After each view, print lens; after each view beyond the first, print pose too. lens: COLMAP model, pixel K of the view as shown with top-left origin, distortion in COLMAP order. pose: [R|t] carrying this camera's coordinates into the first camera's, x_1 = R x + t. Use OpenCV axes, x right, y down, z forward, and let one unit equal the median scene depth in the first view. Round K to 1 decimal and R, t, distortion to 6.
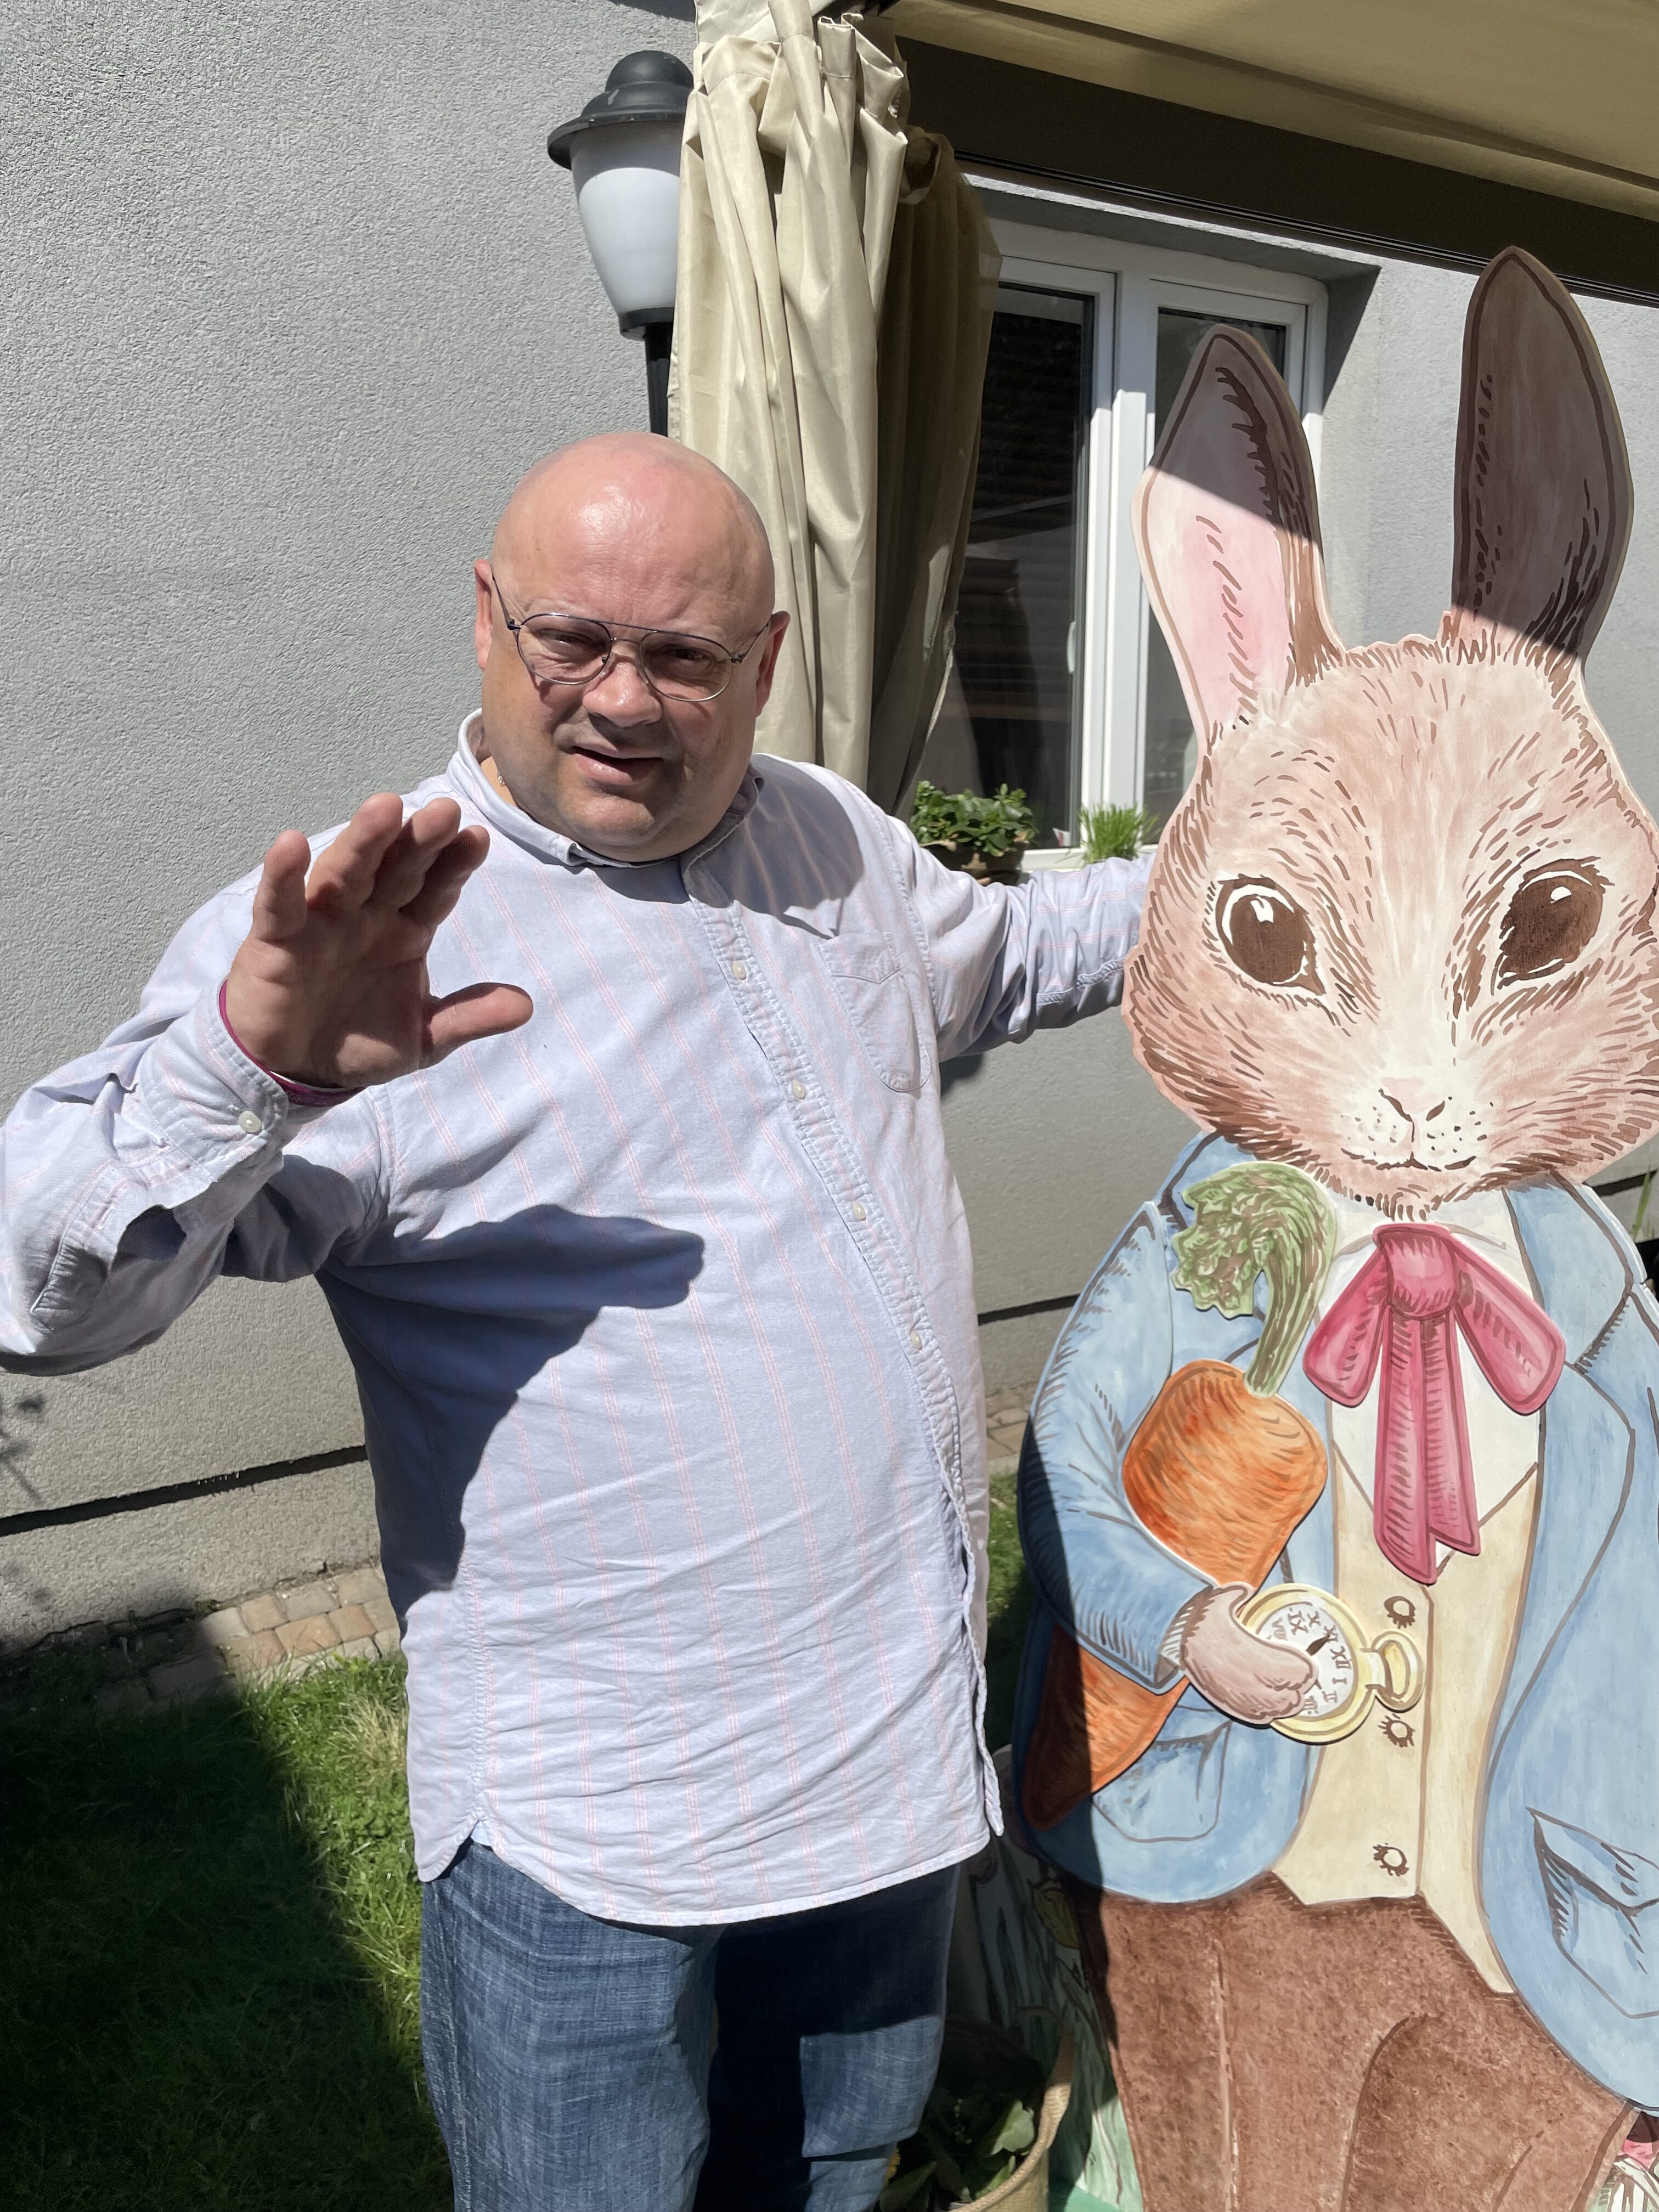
lens RADIAL K [[1716.9, 0, 803.3], [0, 1716.9, 1094.5], [0, 0, 1]] dist [0.087837, -0.127043]
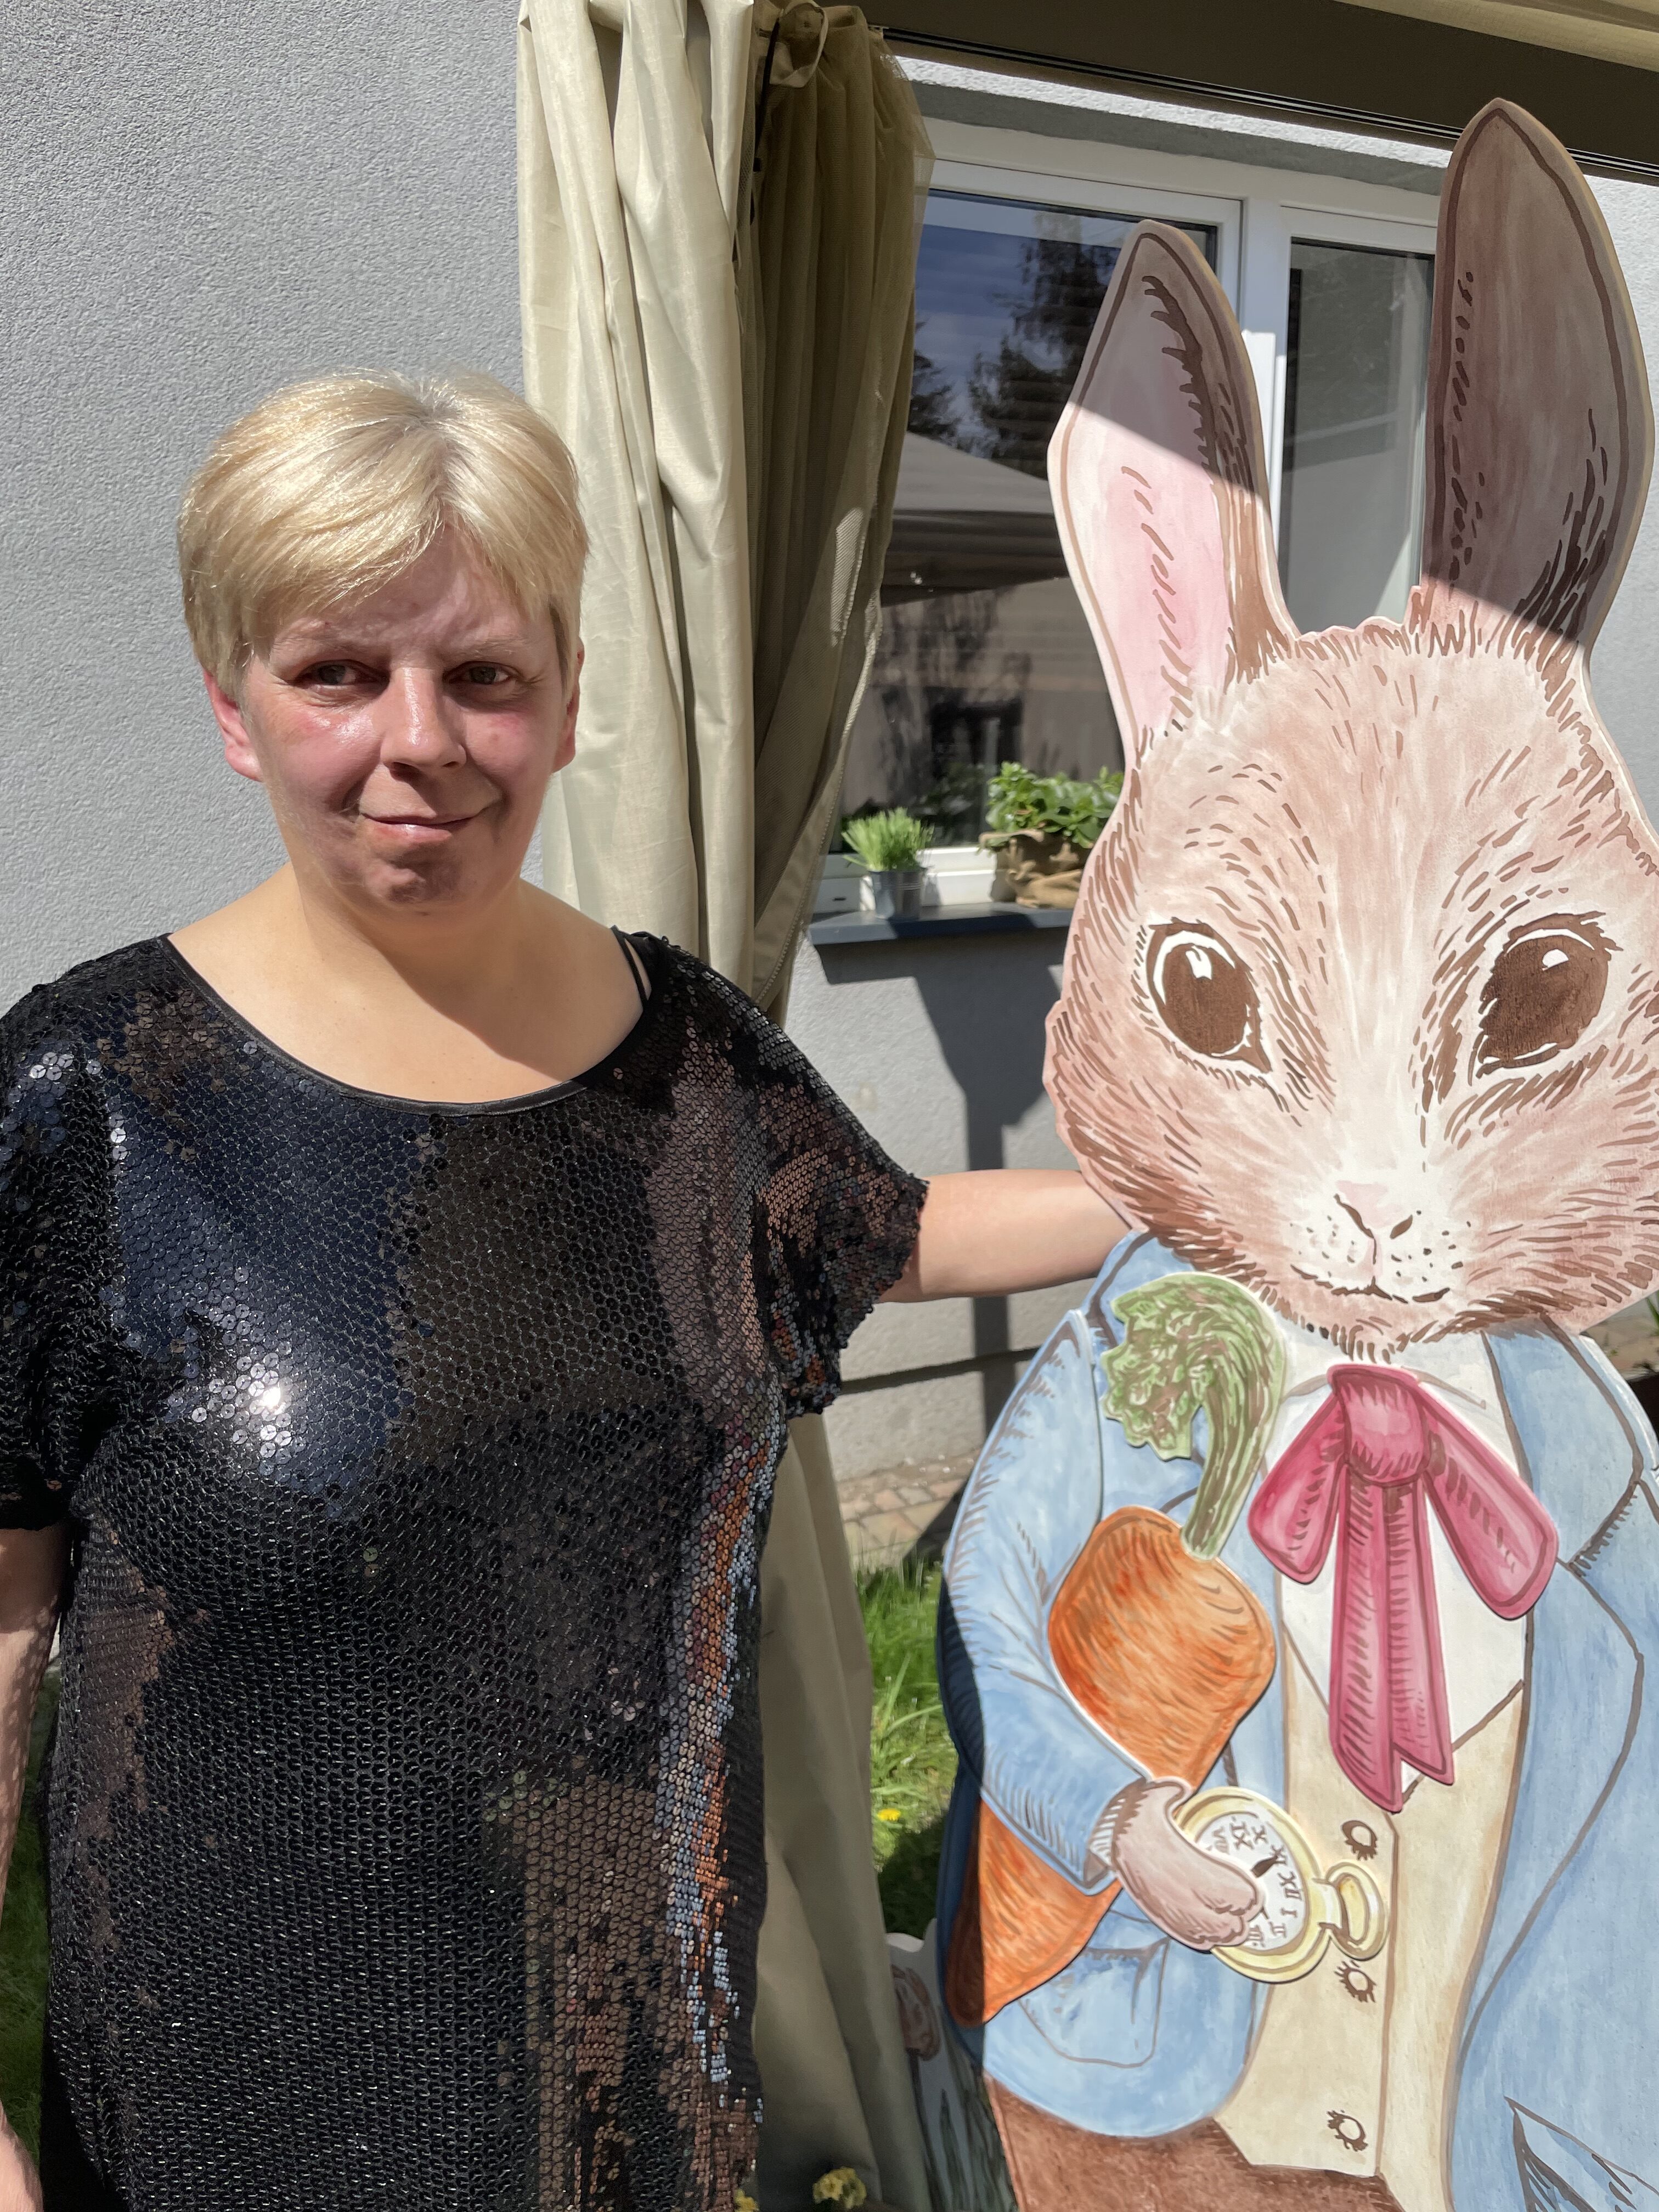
lens RADIAL K [[1698.1, 0, 847.9], [0, 1698.1, 1097.8], [0, 0, 1]] dist [0.085531, -0.125141]
pose [[0.995216, 0.018644, -0.095908, 0.179145], [-0.016327, 0.999557, 0.024893, -0.060953], [0.096329, -0.023209, 0.995079, 0.195940]]
